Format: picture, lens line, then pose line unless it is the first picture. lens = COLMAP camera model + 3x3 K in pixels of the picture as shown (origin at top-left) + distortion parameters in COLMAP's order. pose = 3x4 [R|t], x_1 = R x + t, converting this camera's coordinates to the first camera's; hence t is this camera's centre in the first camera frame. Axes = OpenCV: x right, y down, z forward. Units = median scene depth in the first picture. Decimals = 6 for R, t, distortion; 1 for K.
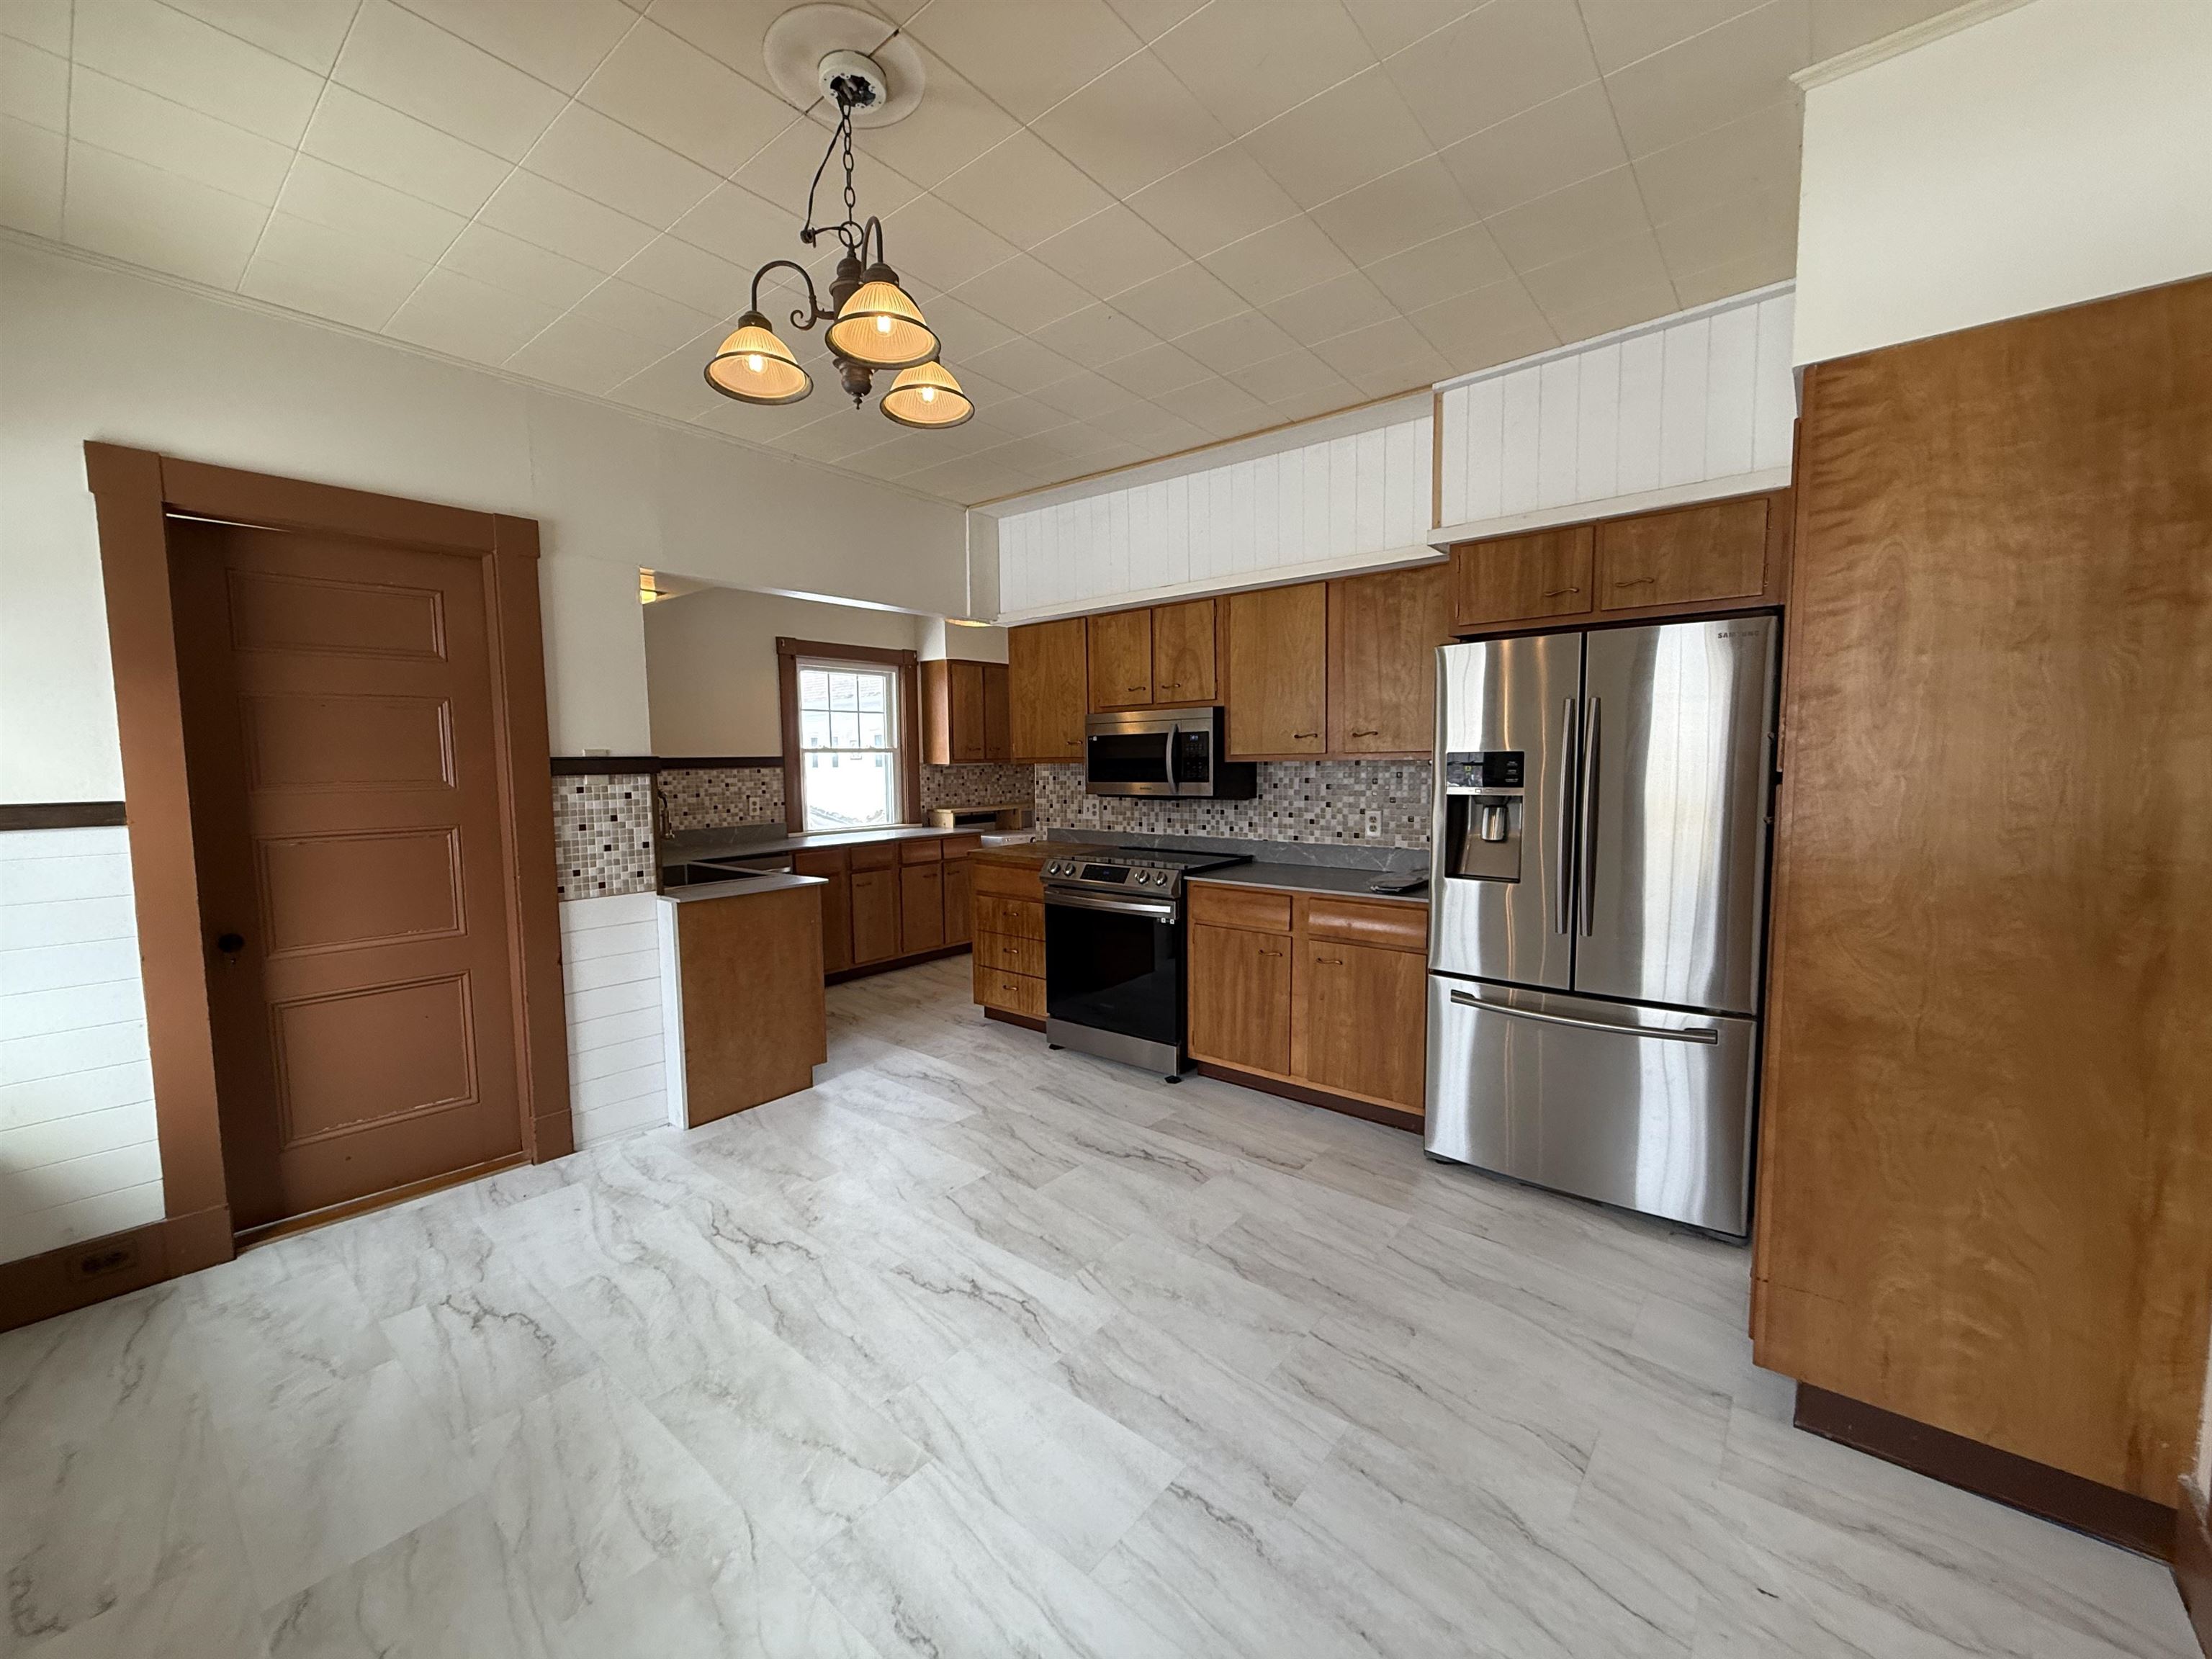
lens RADIAL K [[876.5, 0, 1106.0], [0, 876.5, 829.5], [0, 0, 1]] dist [-0.000113, 0.000101]
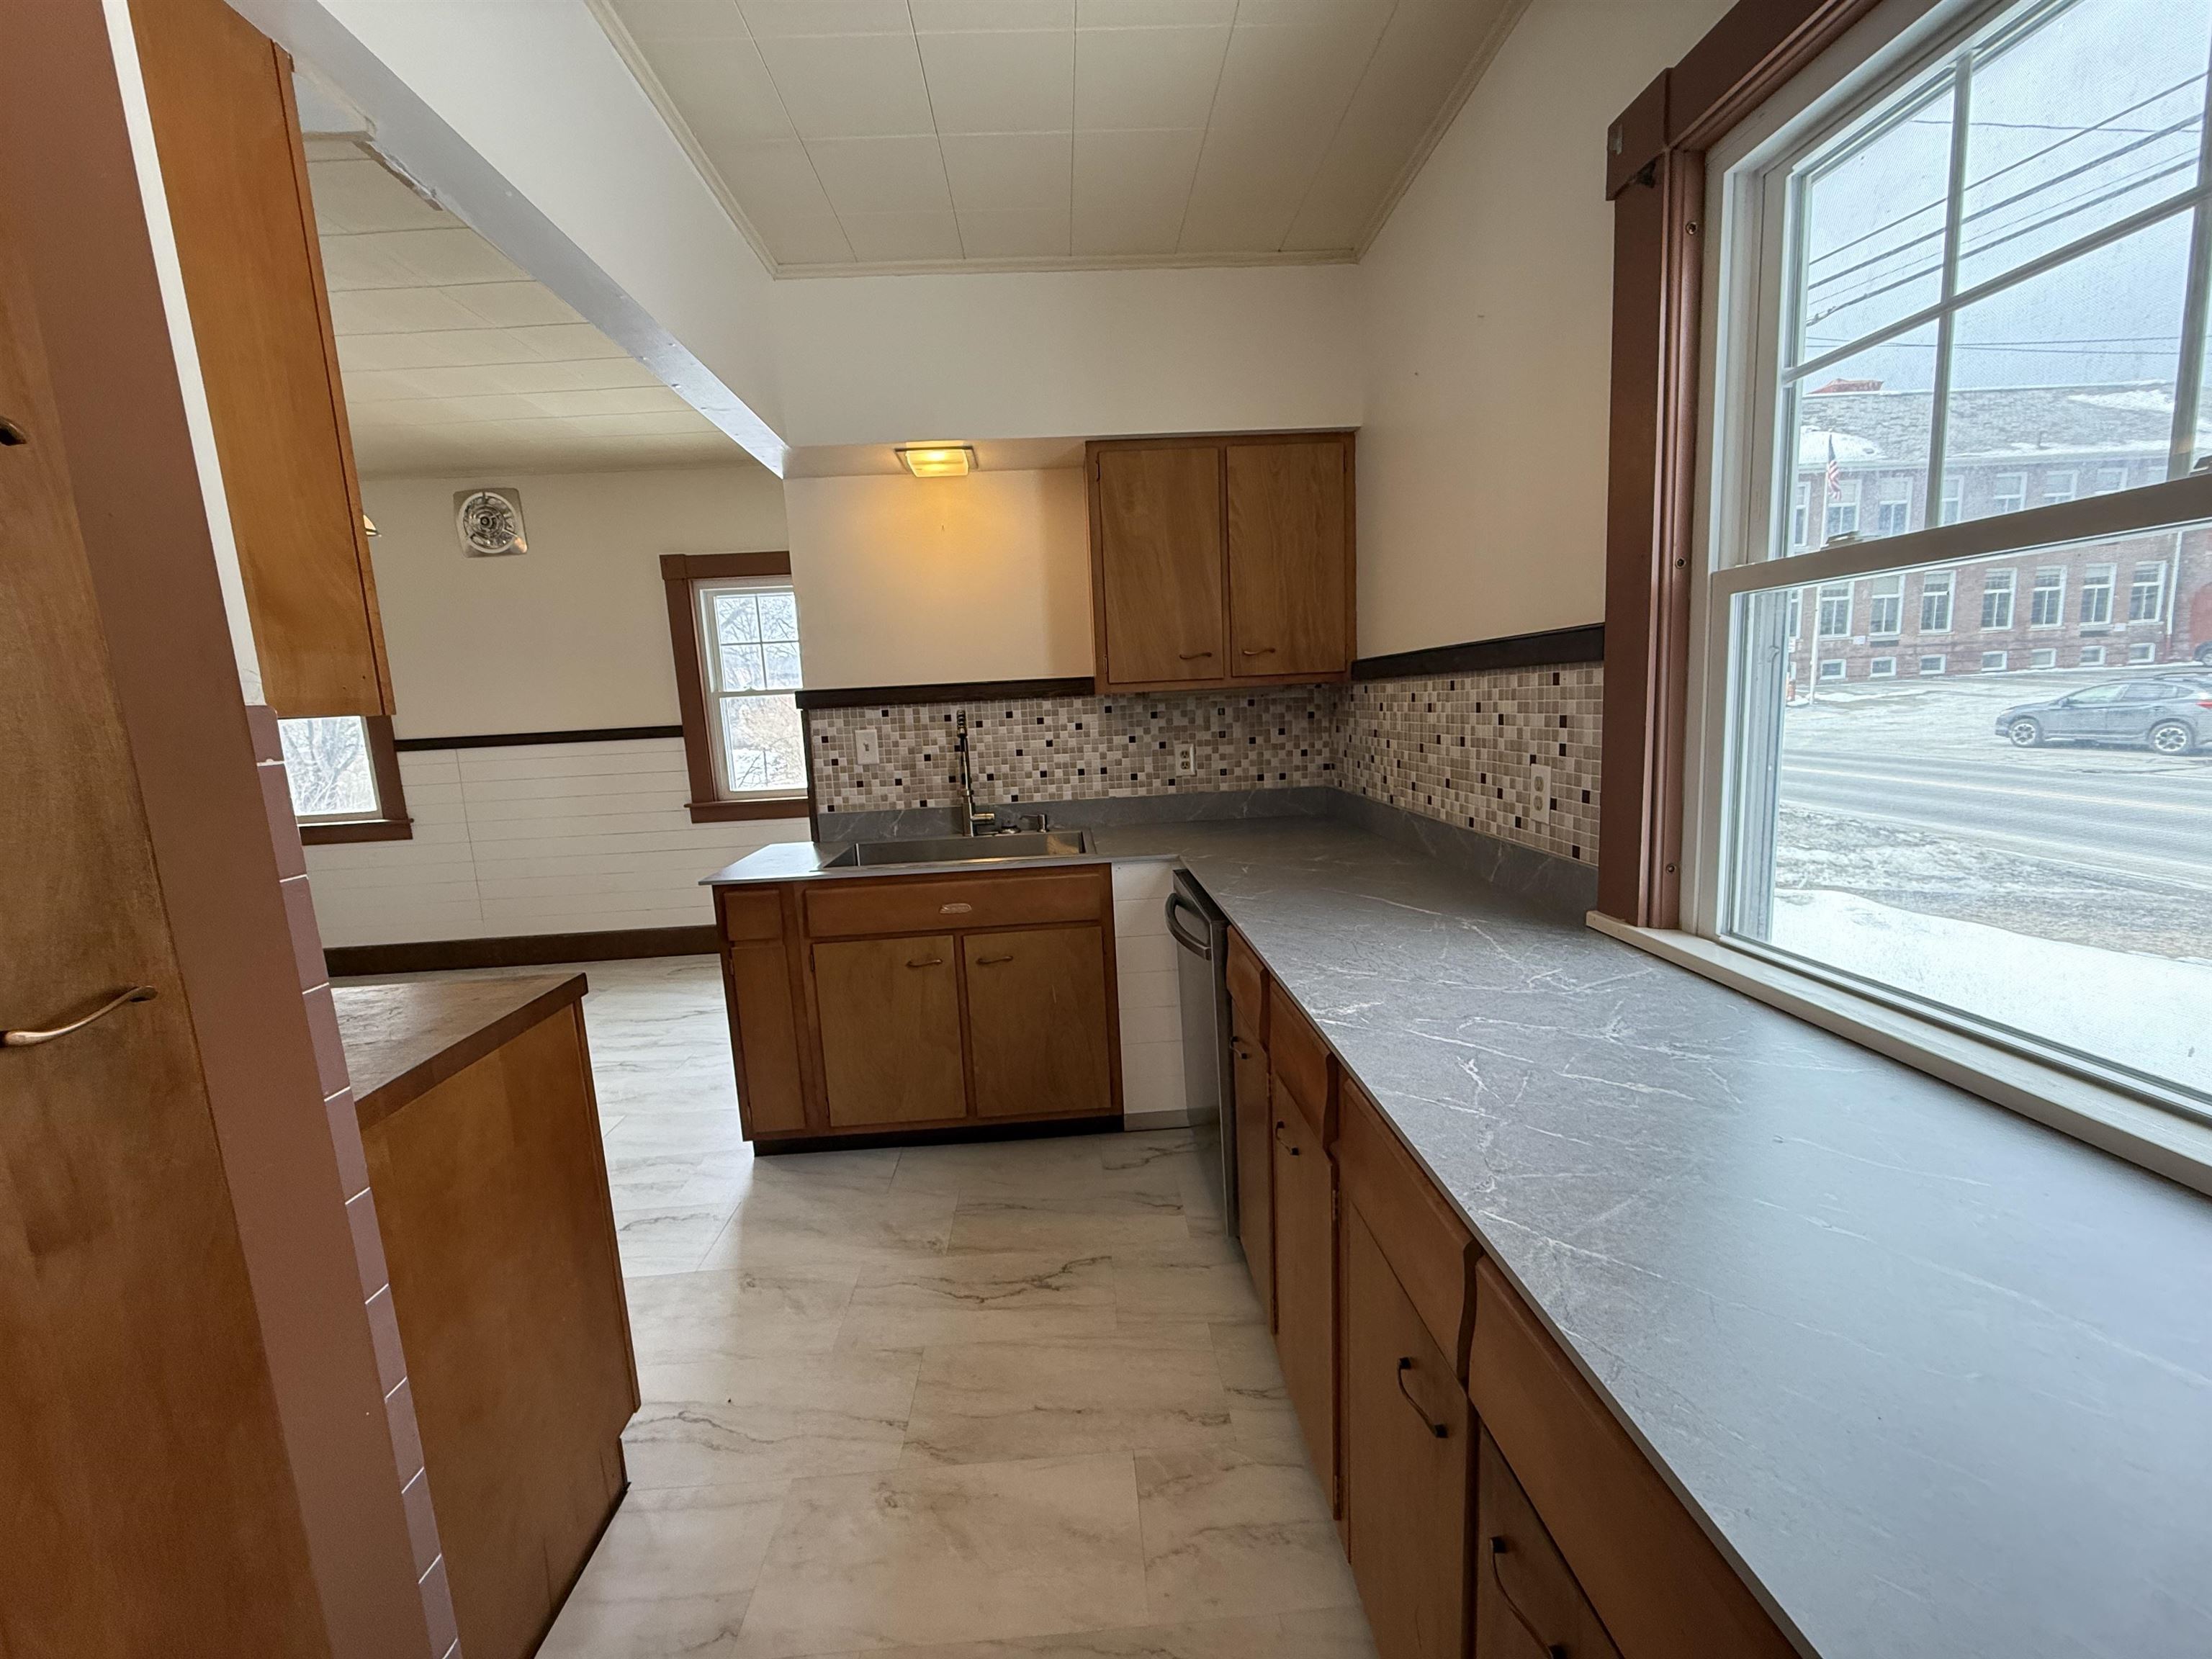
lens RADIAL K [[876.5, 0, 1106.0], [0, 876.5, 829.5], [0, 0, 1]] dist [-0.000113, 0.000101]
pose [[-0.739506, 0.146216, -0.657079, -0.138701], [0.002061, 0.976612, 0.215000, -0.144271], [0.673147, 0.157640, -0.722511, 1.998460]]
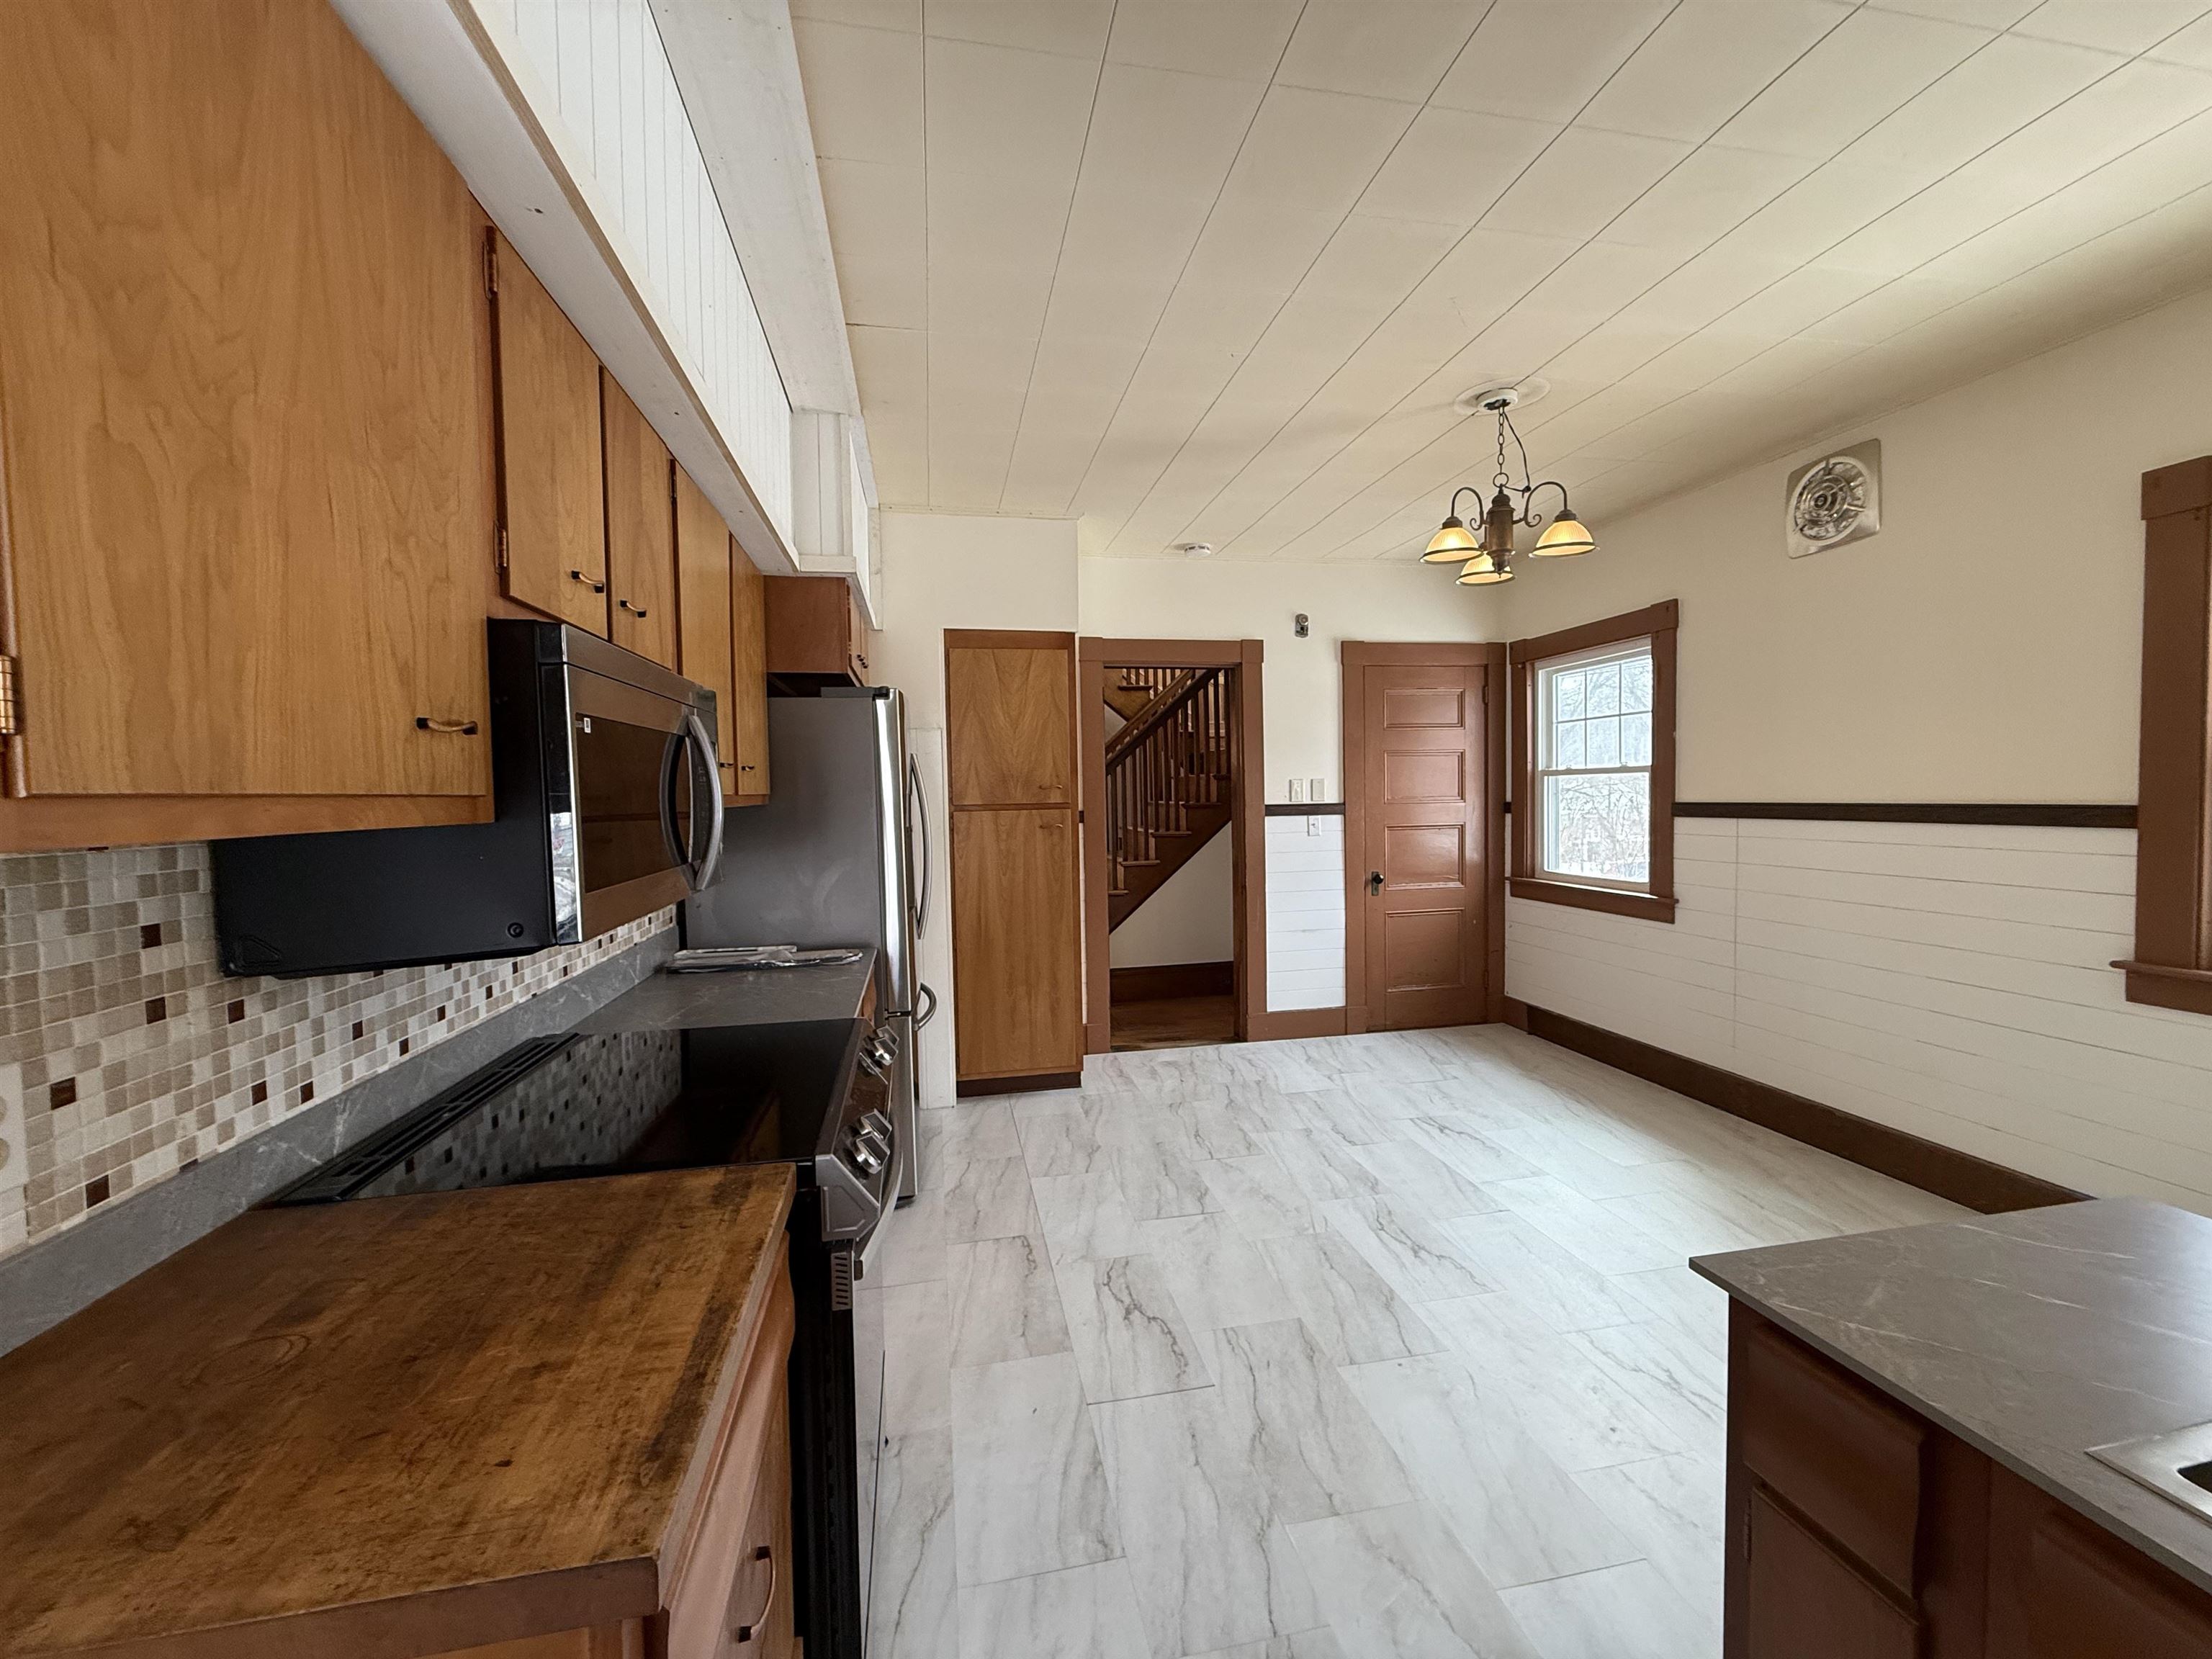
lens RADIAL K [[876.5, 0, 1106.0], [0, 876.5, 829.5], [0, 0, 1]] dist [-0.000113, 0.000101]
pose [[-0.772555, -0.001950, 0.634945, -0.413847], [0.077731, 0.992183, 0.097625, -0.118531], [-0.630172, 0.124776, -0.766364, 1.523395]]
